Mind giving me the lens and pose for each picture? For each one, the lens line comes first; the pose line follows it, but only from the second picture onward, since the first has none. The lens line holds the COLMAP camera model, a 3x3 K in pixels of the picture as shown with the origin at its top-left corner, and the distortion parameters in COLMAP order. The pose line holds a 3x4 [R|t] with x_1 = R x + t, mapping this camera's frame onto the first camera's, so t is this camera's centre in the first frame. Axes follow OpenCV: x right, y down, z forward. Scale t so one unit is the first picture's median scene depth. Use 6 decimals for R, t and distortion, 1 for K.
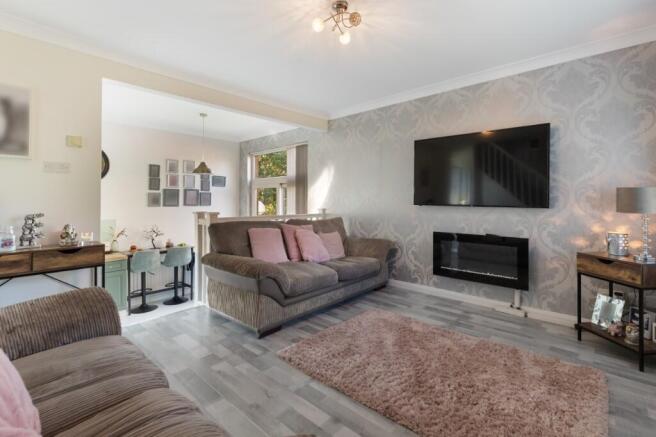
lens RADIAL K [[306.7, 0, 329.2], [0, 306.7, 192.5], [0, 0, 1]] dist [0.003443, -0.001634]
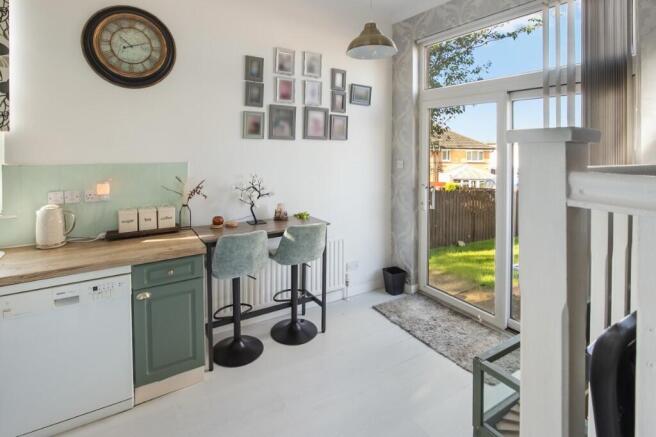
lens RADIAL K [[338.2, 0, 324.8], [0, 338.2, 145.5], [0, 0, 1]] dist [-0.017720, 0.000247]
pose [[0.965169, 0.012653, -0.261322, -0.331589], [-0.006176, 0.999653, 0.025591, 0.045018], [0.261555, -0.023086, 0.964912, 0.524493]]
